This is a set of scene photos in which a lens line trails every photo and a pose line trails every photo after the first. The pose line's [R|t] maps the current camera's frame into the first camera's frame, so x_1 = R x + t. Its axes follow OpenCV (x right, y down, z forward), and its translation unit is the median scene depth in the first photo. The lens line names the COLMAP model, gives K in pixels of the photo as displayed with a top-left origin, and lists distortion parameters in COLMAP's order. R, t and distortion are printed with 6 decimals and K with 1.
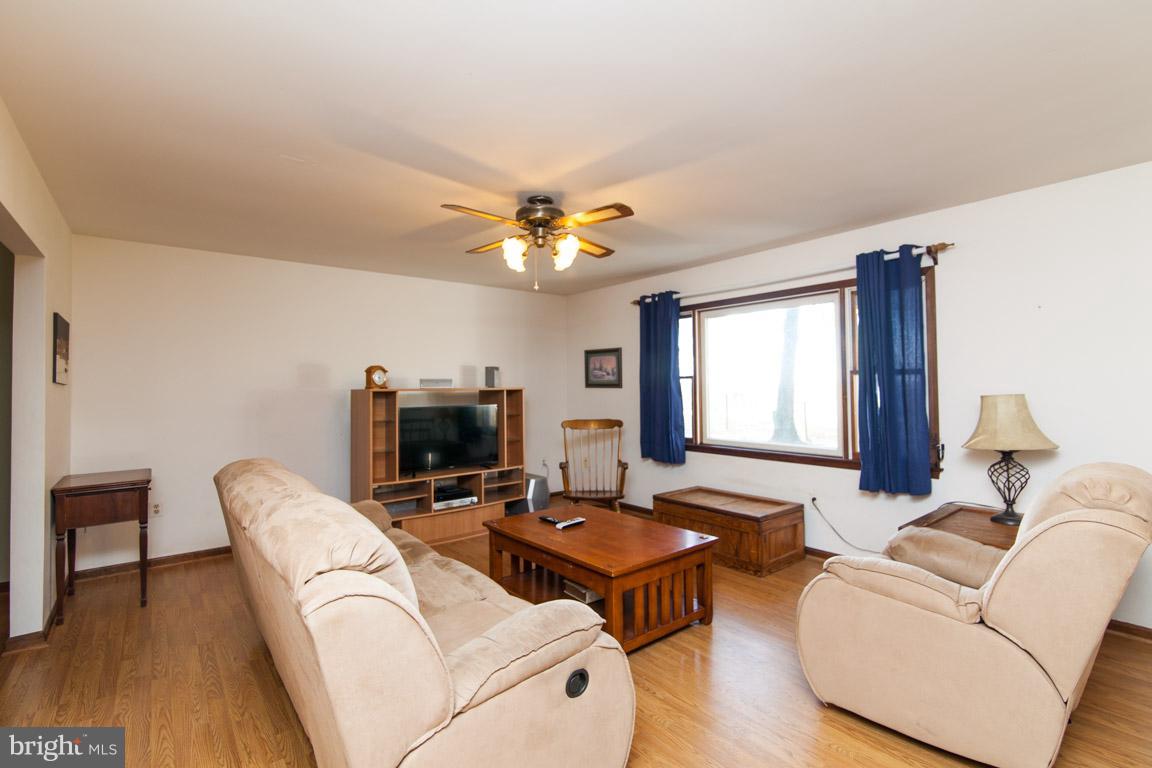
lens RADIAL K [[532.3, 0, 590.3], [0, 532.3, 377.1], [0, 0, 1]] dist [-0.000995, 0.000061]
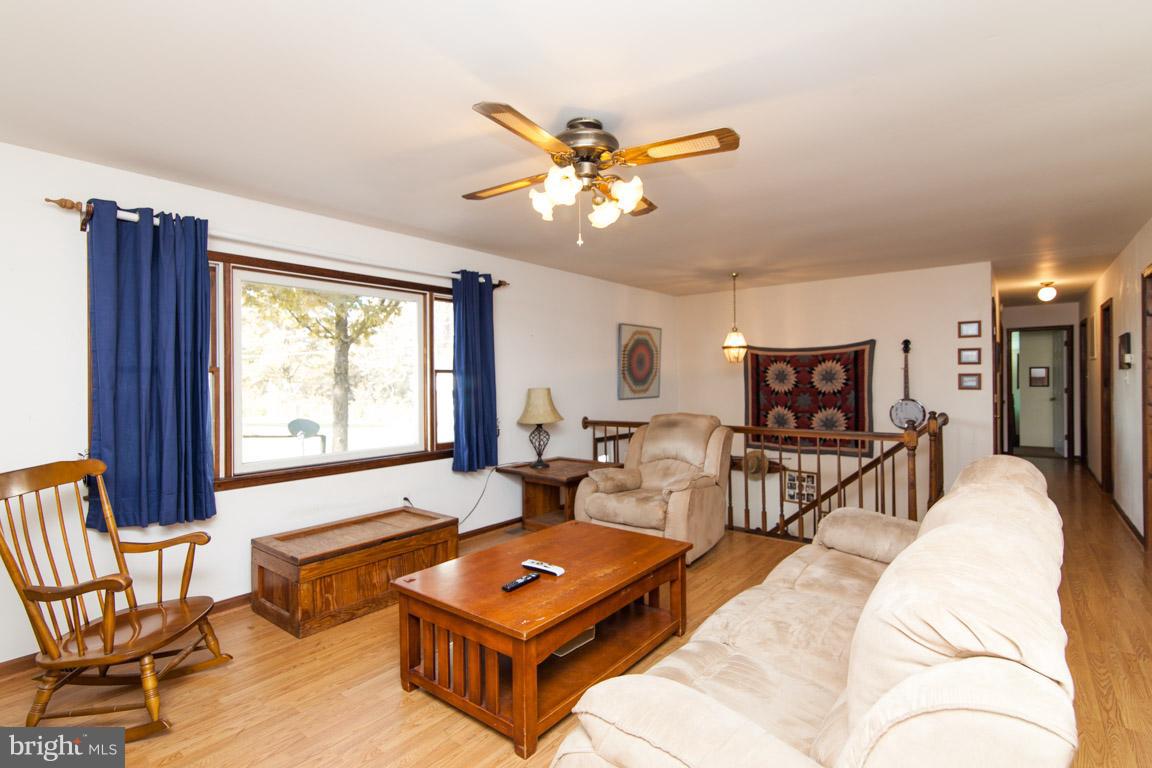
lens RADIAL K [[532.3, 0, 590.3], [0, 532.3, 377.1], [0, 0, 1]] dist [-0.000995, 0.000061]
pose [[-0.214610, 0.016033, 0.976568, -0.703623], [-0.004176, 0.999841, -0.017332, 0.023312], [-0.976691, -0.007797, -0.214509, 1.004204]]
